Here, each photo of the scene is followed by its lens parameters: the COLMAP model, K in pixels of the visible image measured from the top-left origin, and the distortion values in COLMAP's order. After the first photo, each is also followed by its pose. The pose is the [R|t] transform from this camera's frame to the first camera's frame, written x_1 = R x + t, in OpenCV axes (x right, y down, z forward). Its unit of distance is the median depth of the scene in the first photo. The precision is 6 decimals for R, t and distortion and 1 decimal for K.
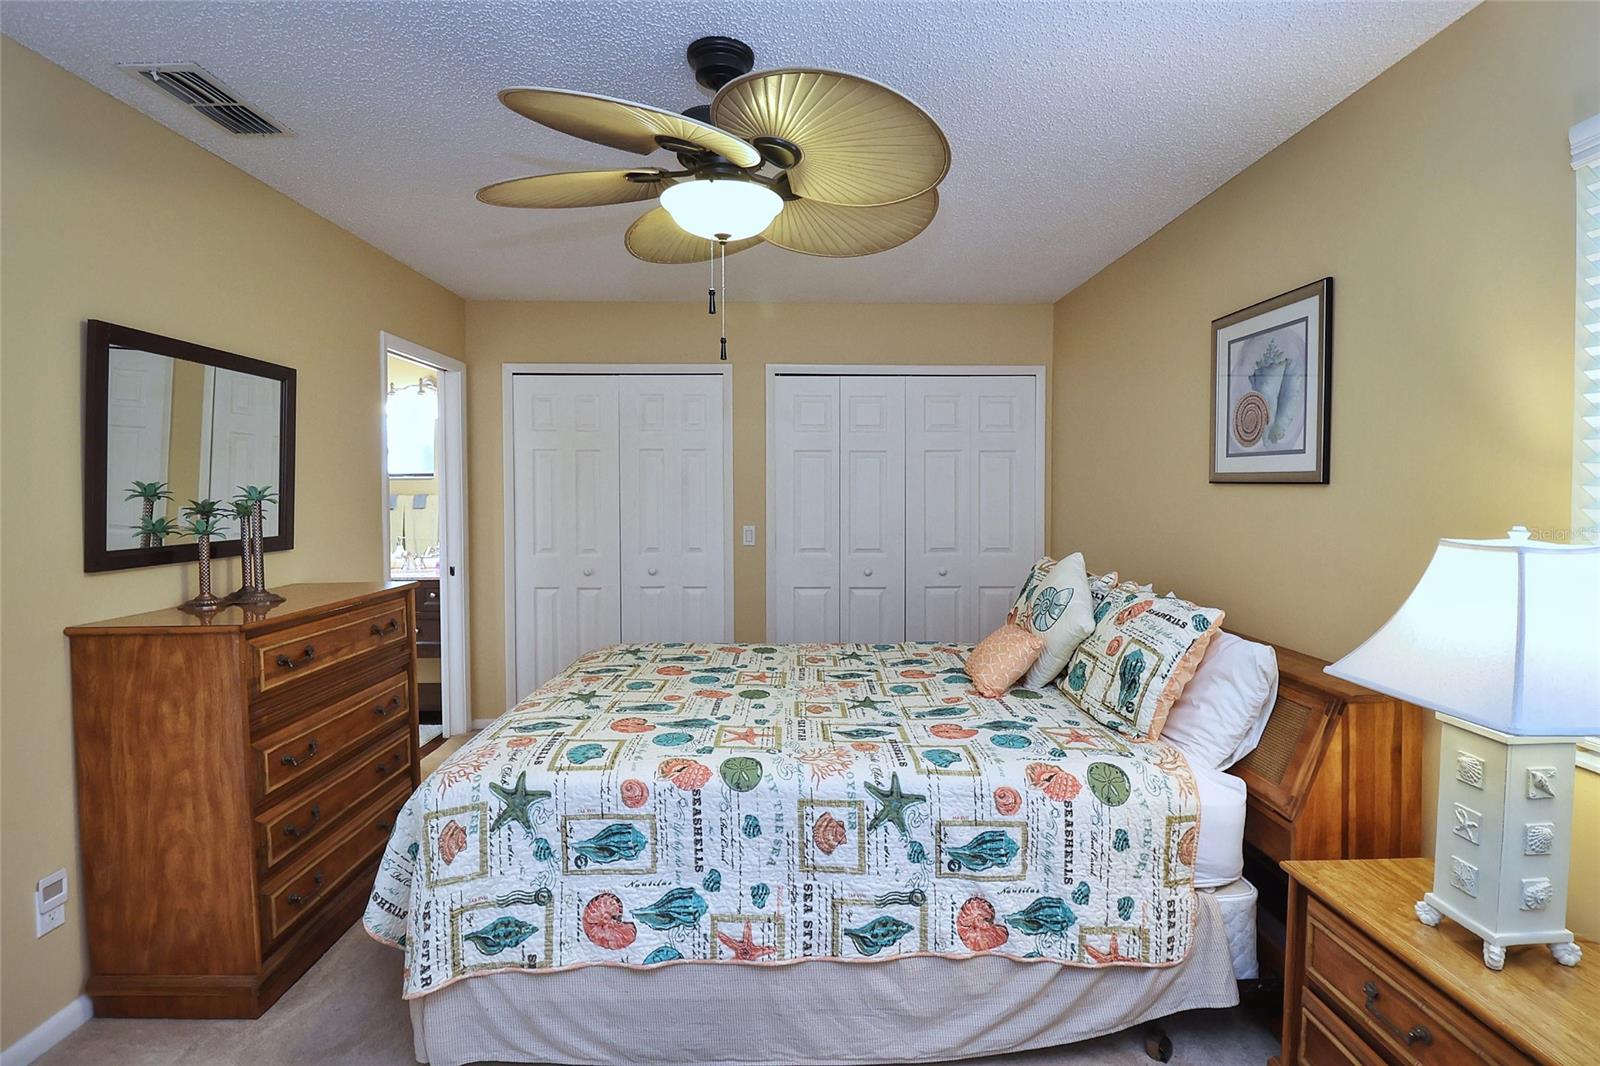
lens RADIAL K [[753.8, 0, 836.0], [0, 753.8, 511.1], [0, 0, 1]] dist [-0.012058, -0.005236]
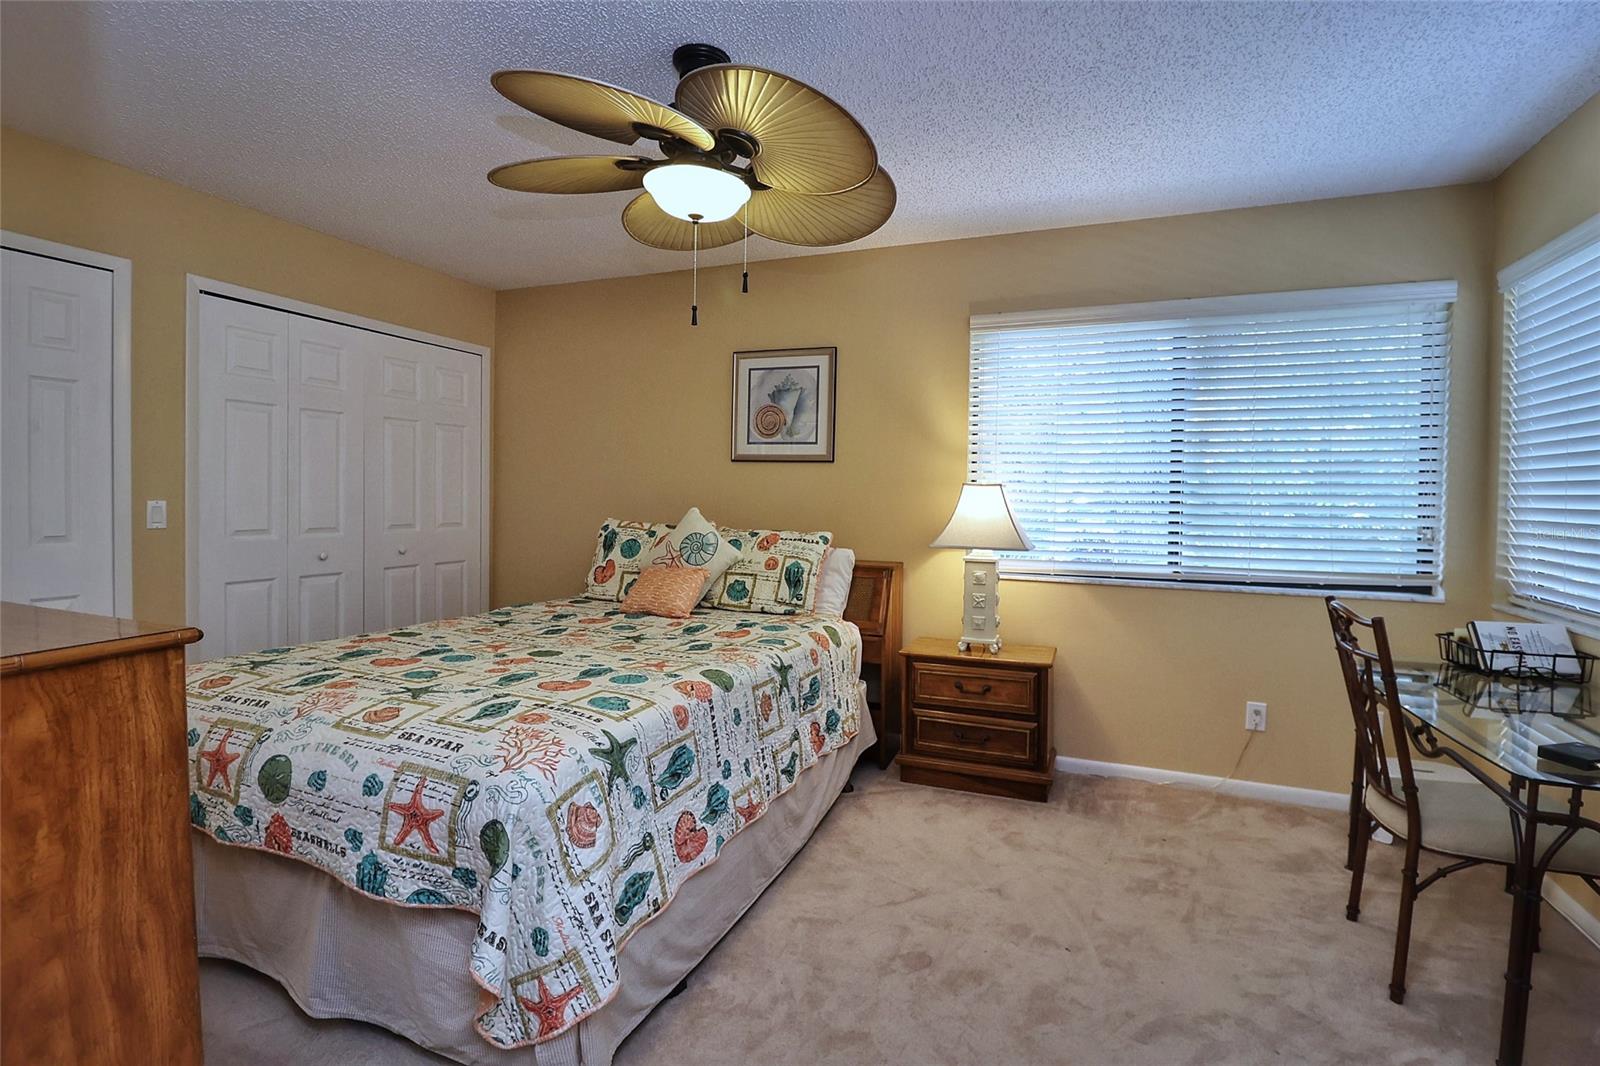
lens RADIAL K [[753.8, 0, 803.3], [0, 753.8, 522.1], [0, 0, 1]] dist [-0.012058, -0.005236]
pose [[0.389150, -0.025097, 0.920832, -1.105870], [0.015022, 0.999669, 0.020898, 0.073285], [-0.921052, 0.005700, 0.389398, 0.392225]]
